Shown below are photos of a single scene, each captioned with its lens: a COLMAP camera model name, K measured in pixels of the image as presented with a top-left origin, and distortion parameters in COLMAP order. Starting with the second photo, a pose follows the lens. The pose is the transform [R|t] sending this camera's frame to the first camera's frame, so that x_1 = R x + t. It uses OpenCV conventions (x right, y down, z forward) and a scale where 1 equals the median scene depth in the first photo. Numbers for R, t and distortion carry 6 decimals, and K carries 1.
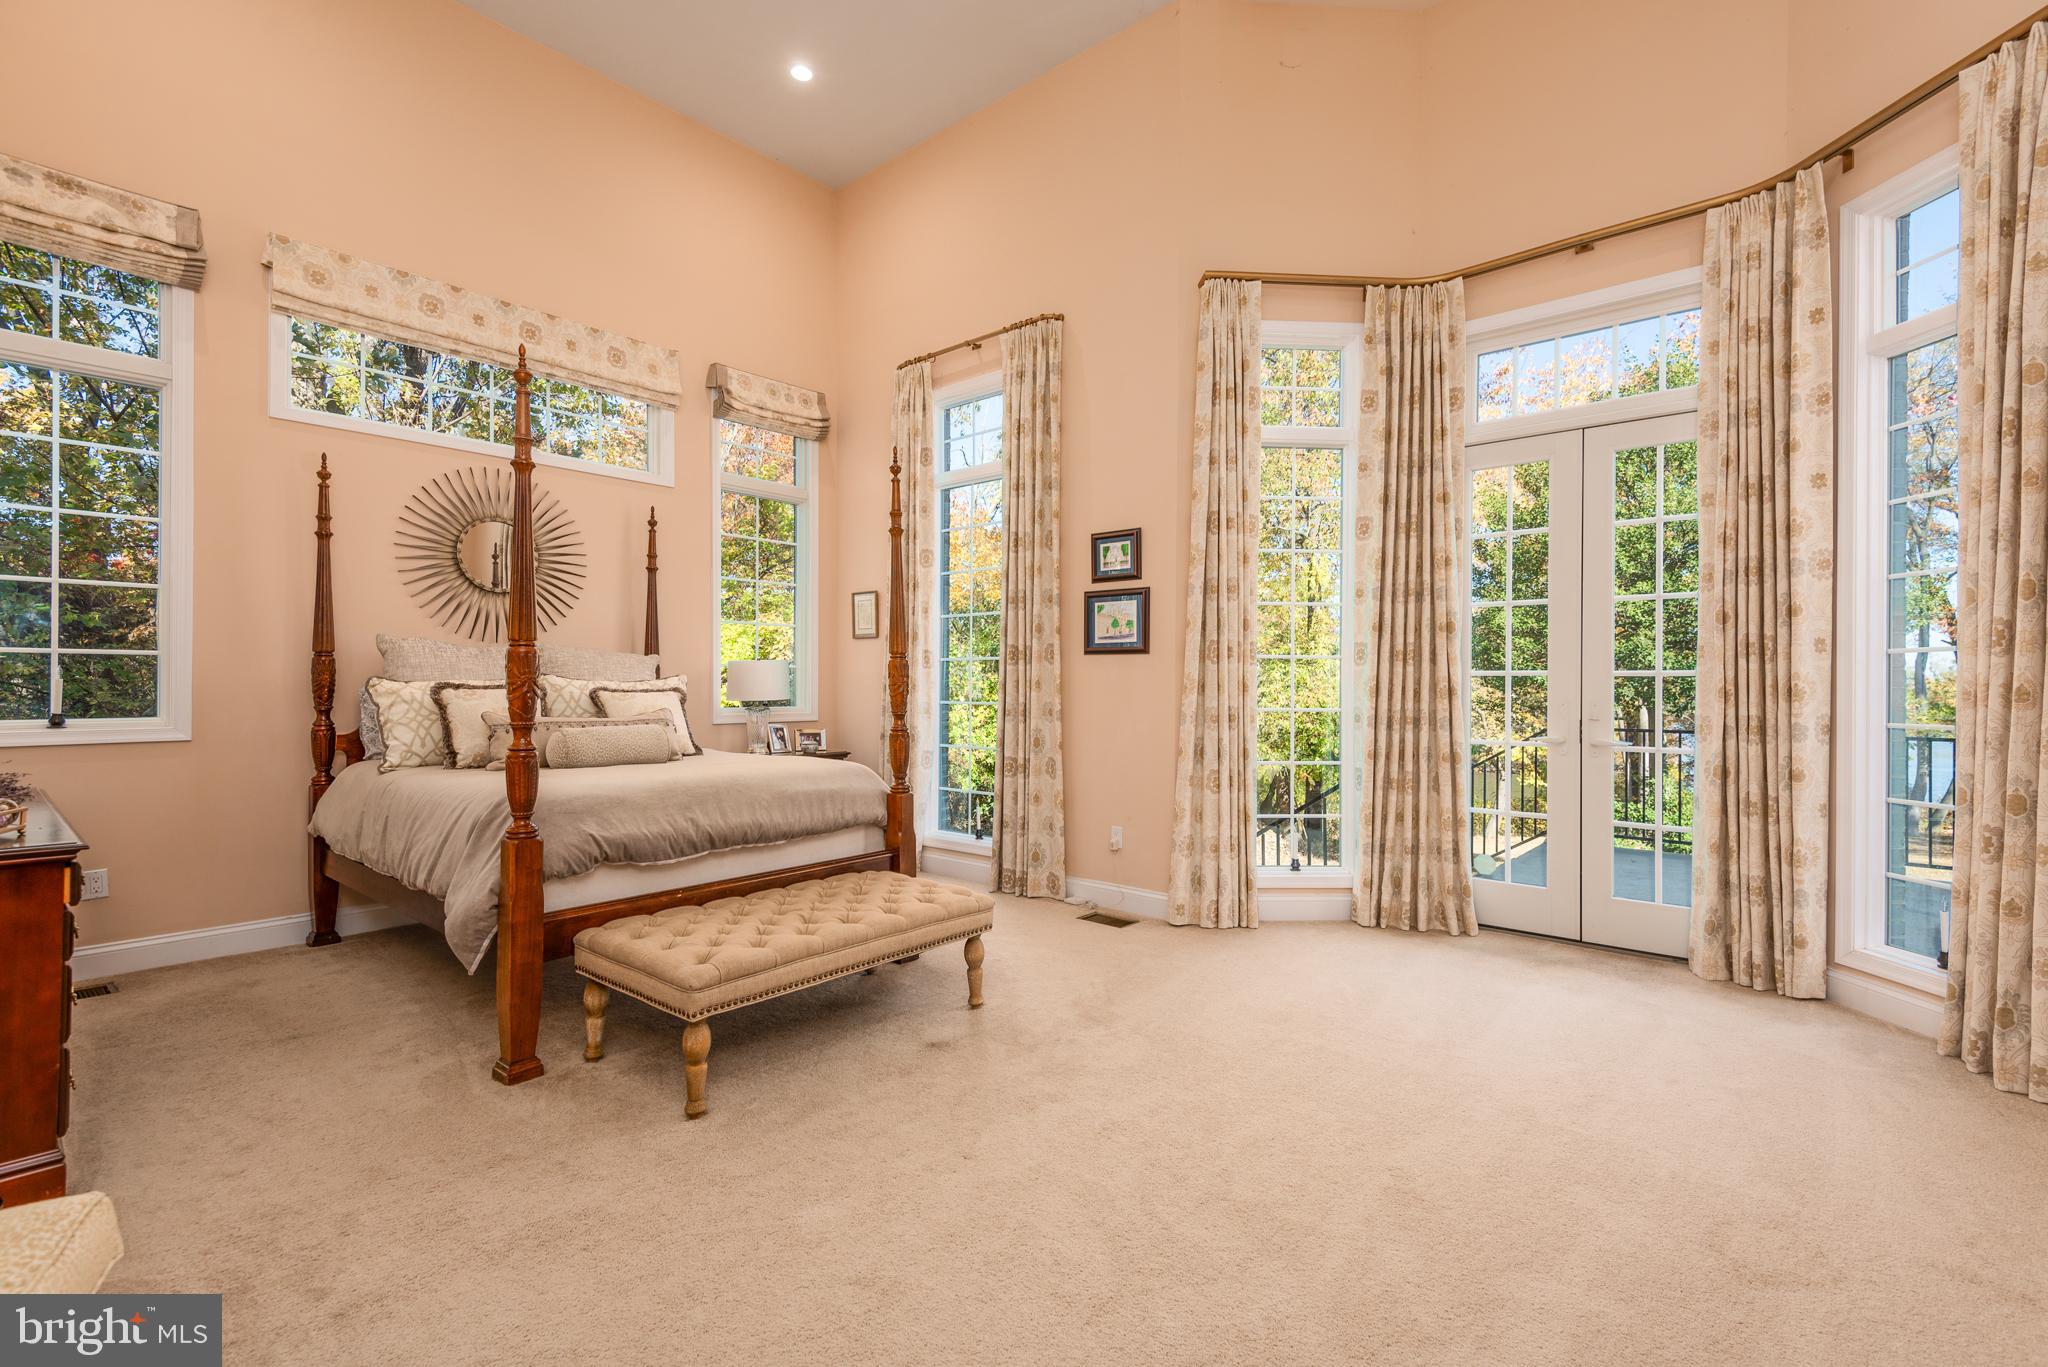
lens RADIAL K [[920.4, 0, 1024.0], [0, 920.4, 683.5], [0, 0, 1]] dist [-0.001525, -0.000231]
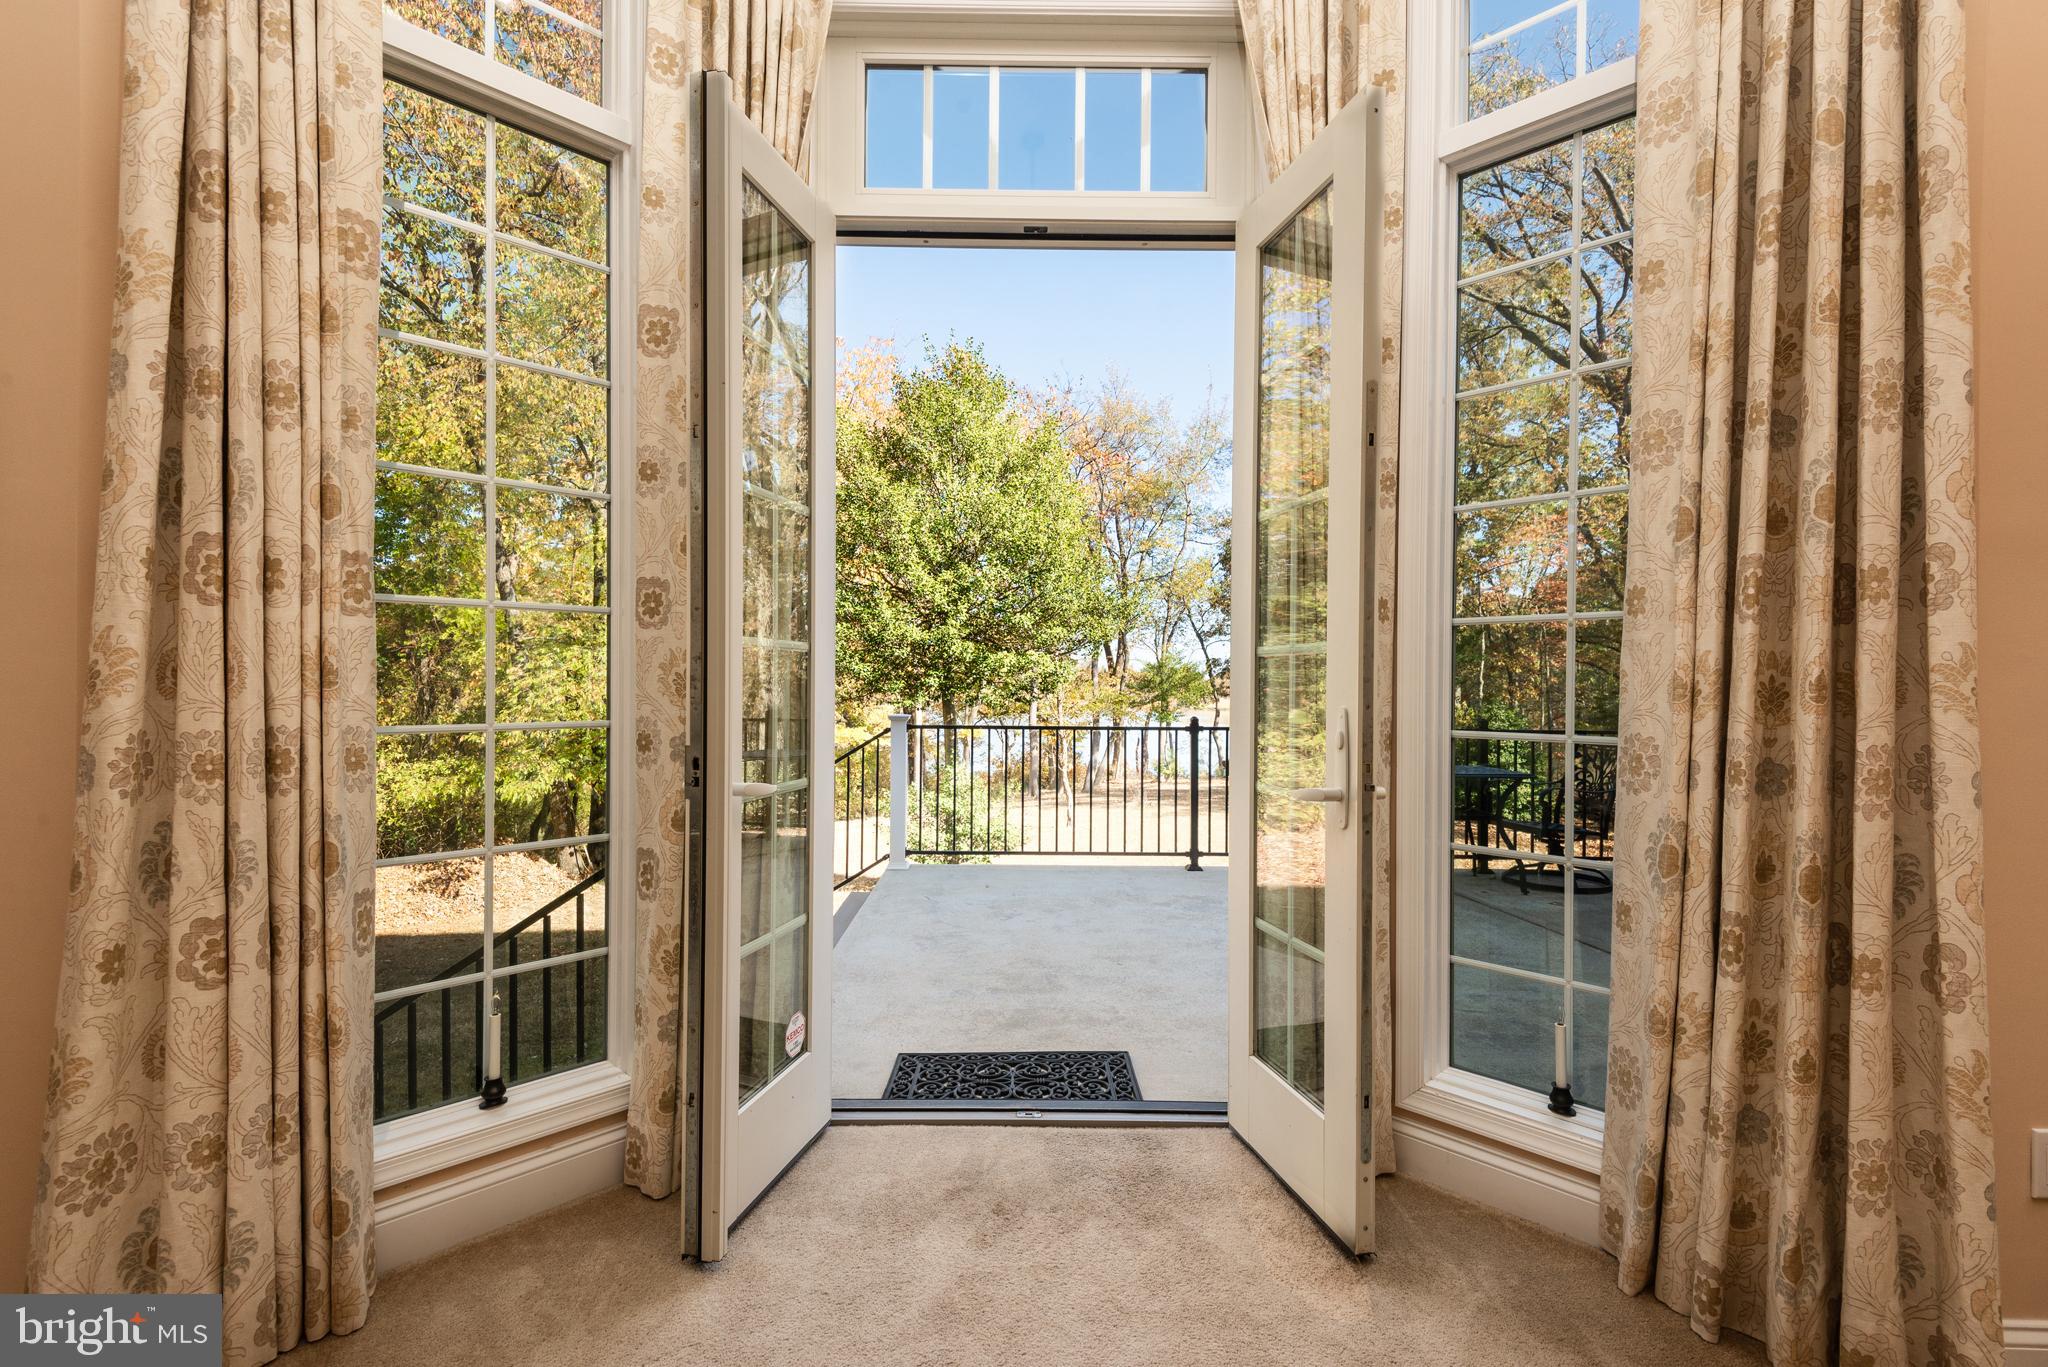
lens RADIAL K [[920.4, 0, 1024.0], [0, 920.4, 683.5], [0, 0, 1]] dist [-0.001525, -0.000231]
pose [[0.749335, -0.001184, 0.662190, 0.207050], [-0.006104, 0.999944, 0.008696, 0.002991], [-0.662163, -0.010558, 0.749286, 0.548567]]
